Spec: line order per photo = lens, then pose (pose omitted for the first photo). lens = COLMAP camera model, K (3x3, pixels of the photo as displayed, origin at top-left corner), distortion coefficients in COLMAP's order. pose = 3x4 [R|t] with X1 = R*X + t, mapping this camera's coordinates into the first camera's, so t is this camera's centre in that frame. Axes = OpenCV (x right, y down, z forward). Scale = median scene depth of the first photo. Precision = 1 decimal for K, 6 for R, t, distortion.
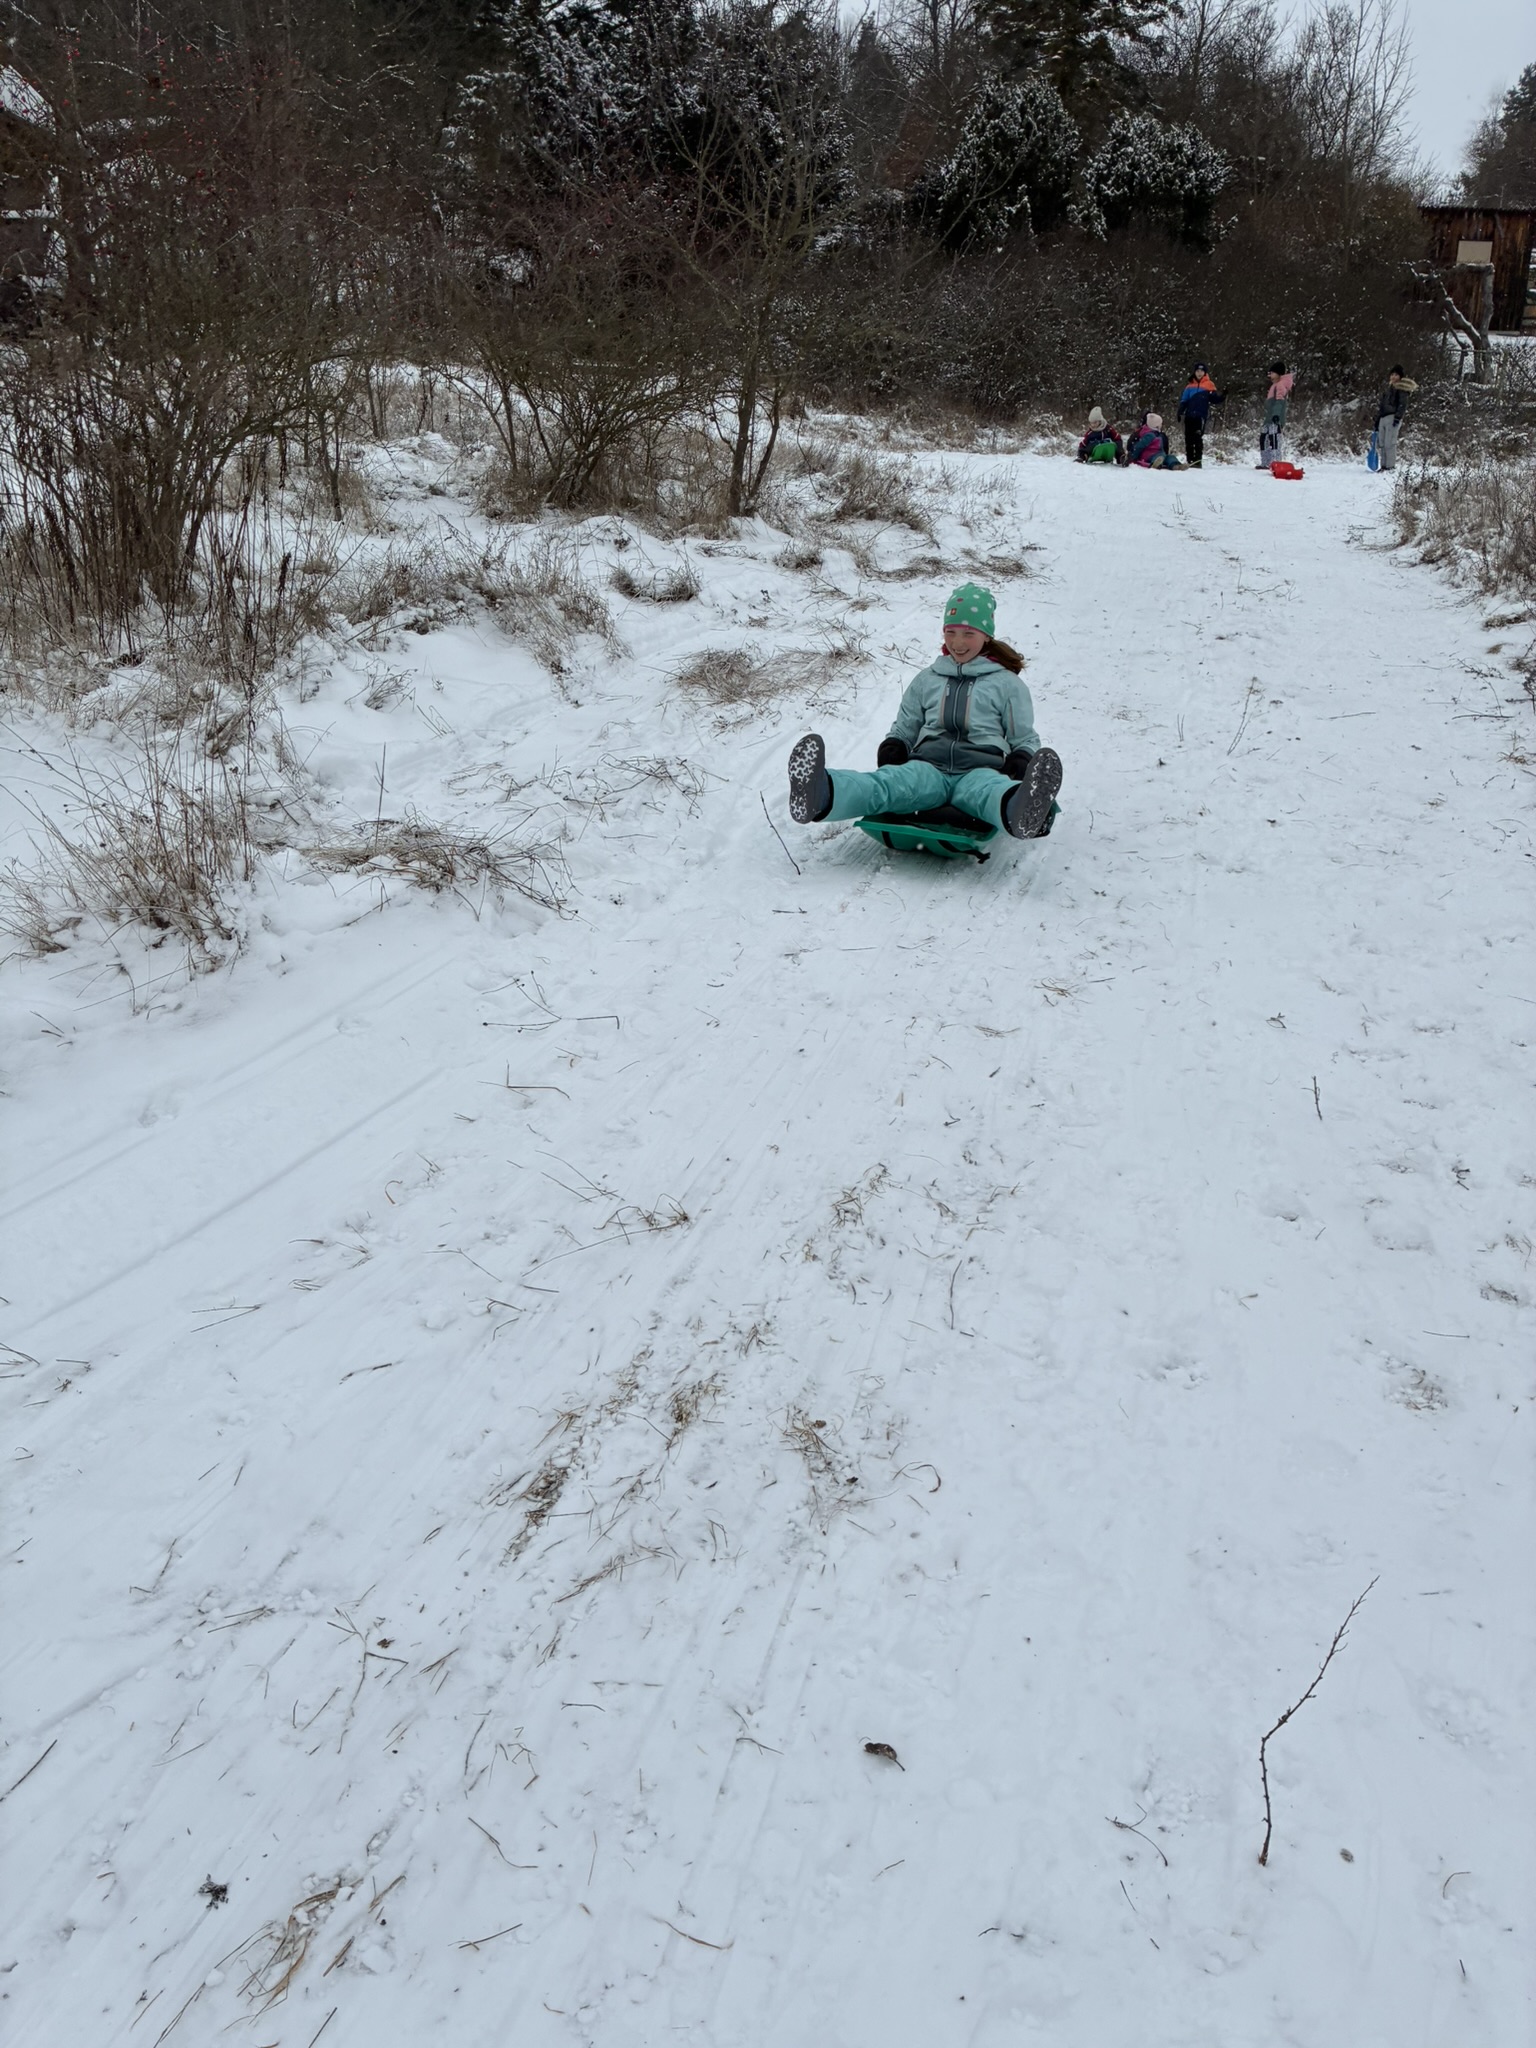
lens RADIAL K [[1481.7, 0, 771.8], [0, 1481.7, 1078.4], [0, 0, 1]] dist [0.047902, -0.070035]
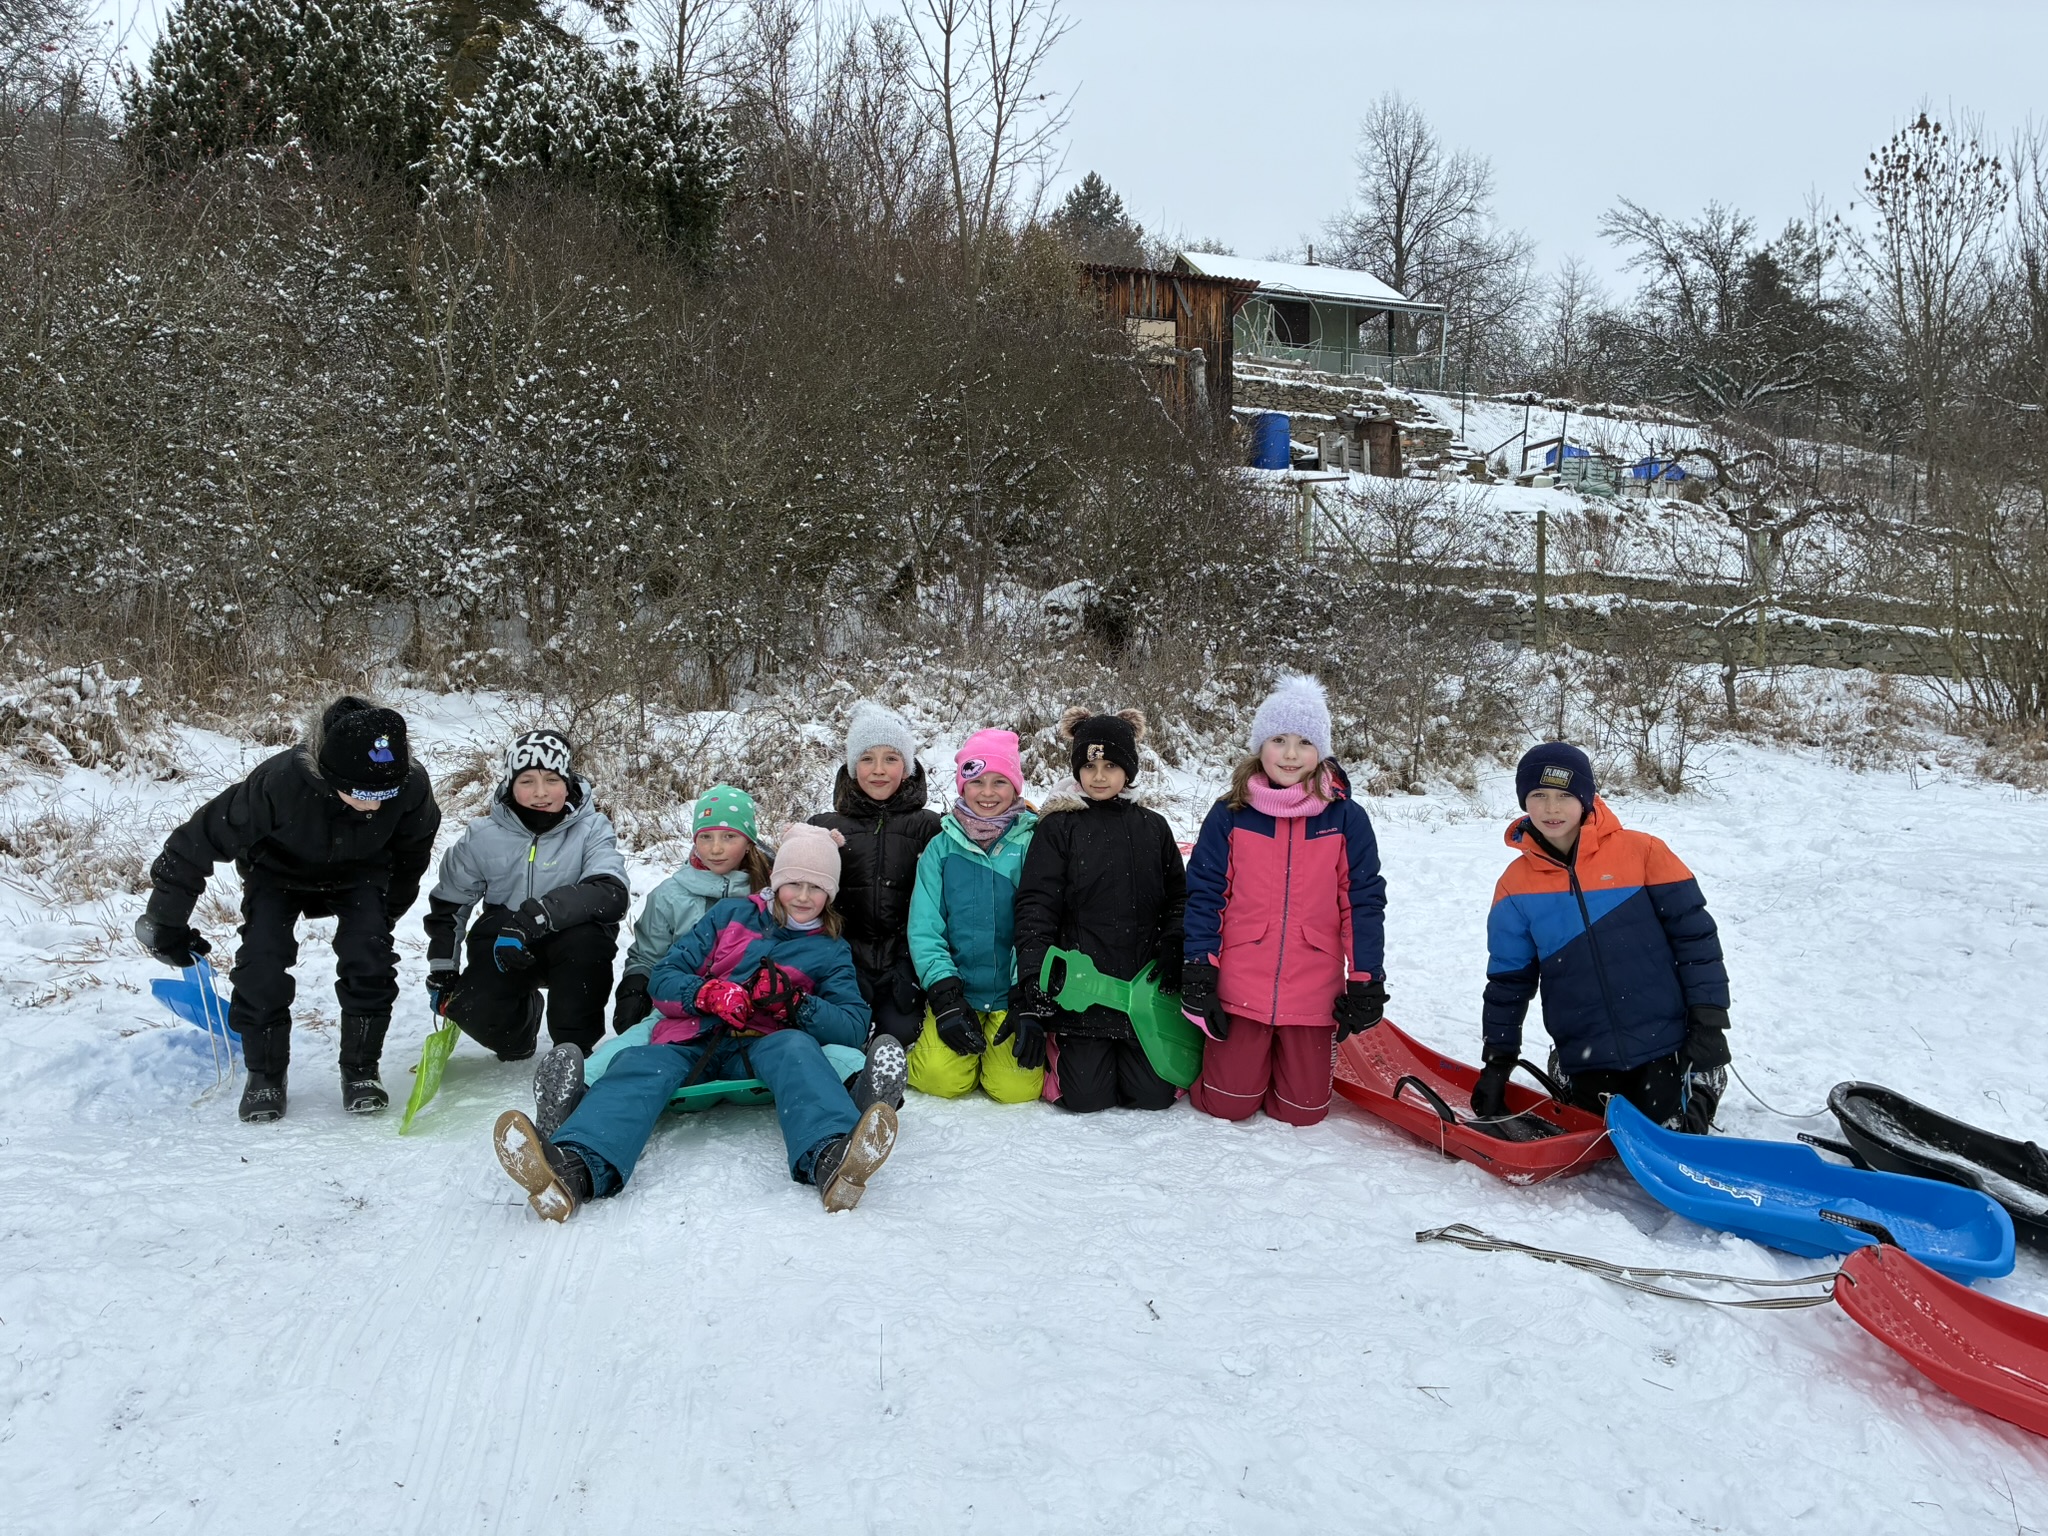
lens RADIAL K [[1542.5, 0, 1032.1], [0, 1542.5, 757.1], [0, 0, 1]] dist [0.027725, -0.006251]
pose [[0.911283, -0.039525, 0.409879, 0.170599], [0.147261, 0.960836, -0.234751, -0.265413], [-0.384548, 0.274284, 0.881414, 0.546443]]
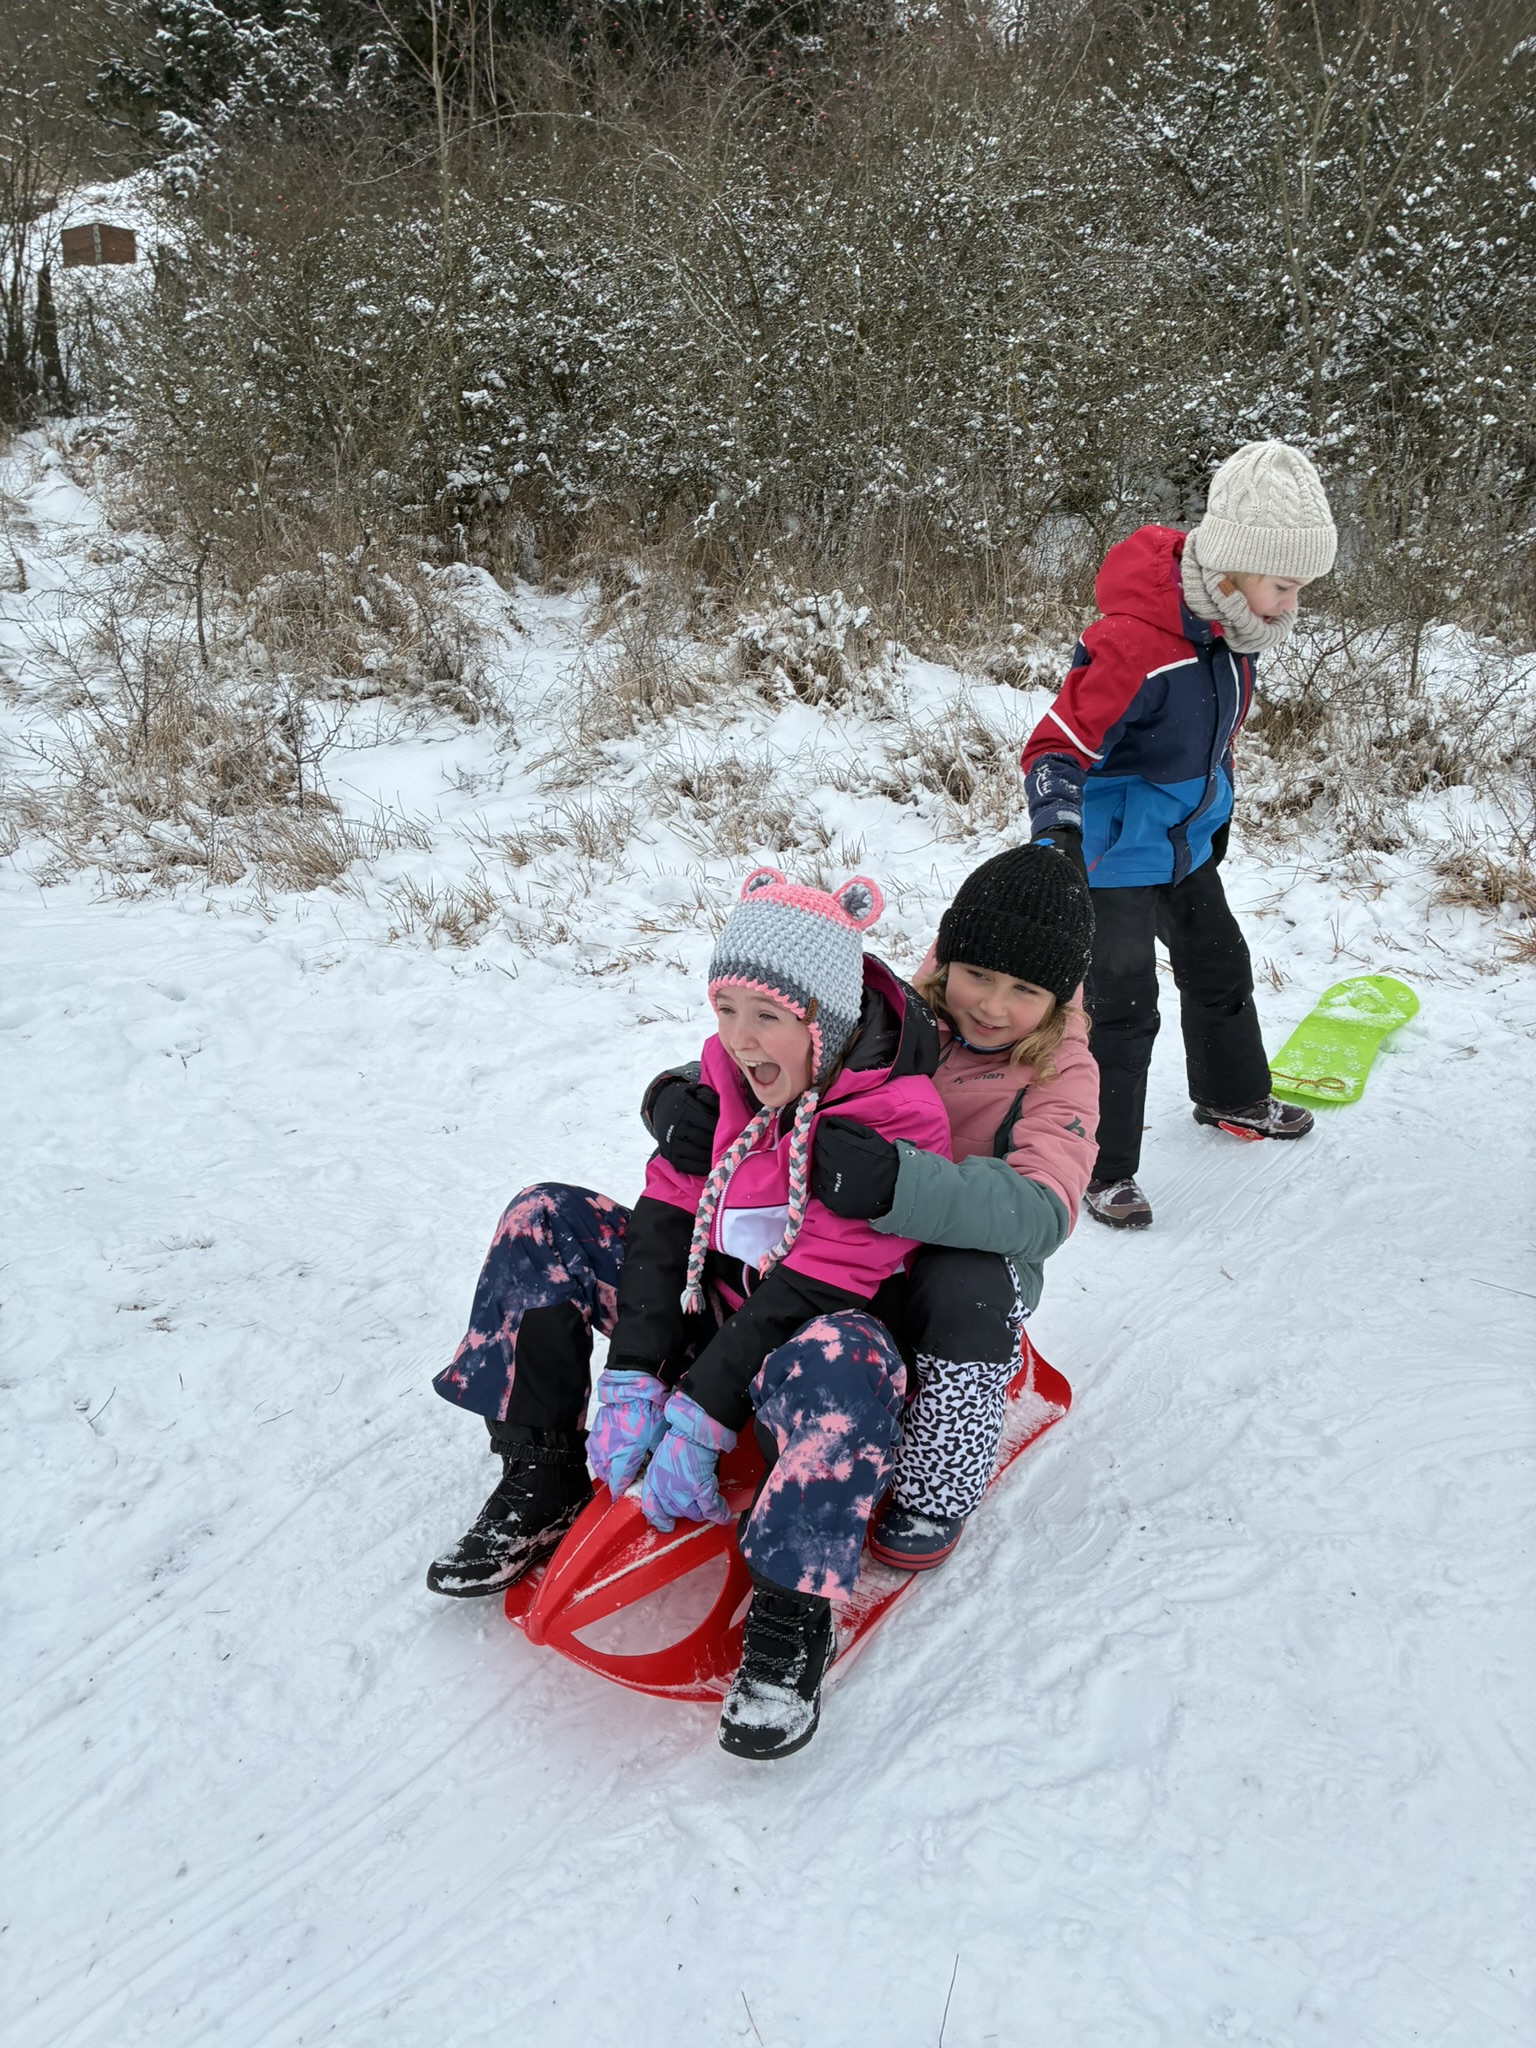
lens RADIAL K [[1521.6, 0, 743.4], [0, 1521.6, 1062.3], [0, 0, 1]] dist [0.043063, -0.053662]
pose [[0.937960, 0.087335, -0.335565, 0.201633], [-0.093279, 0.995639, -0.001601, -0.281732], [0.333962, 0.032803, 0.942016, 0.583998]]
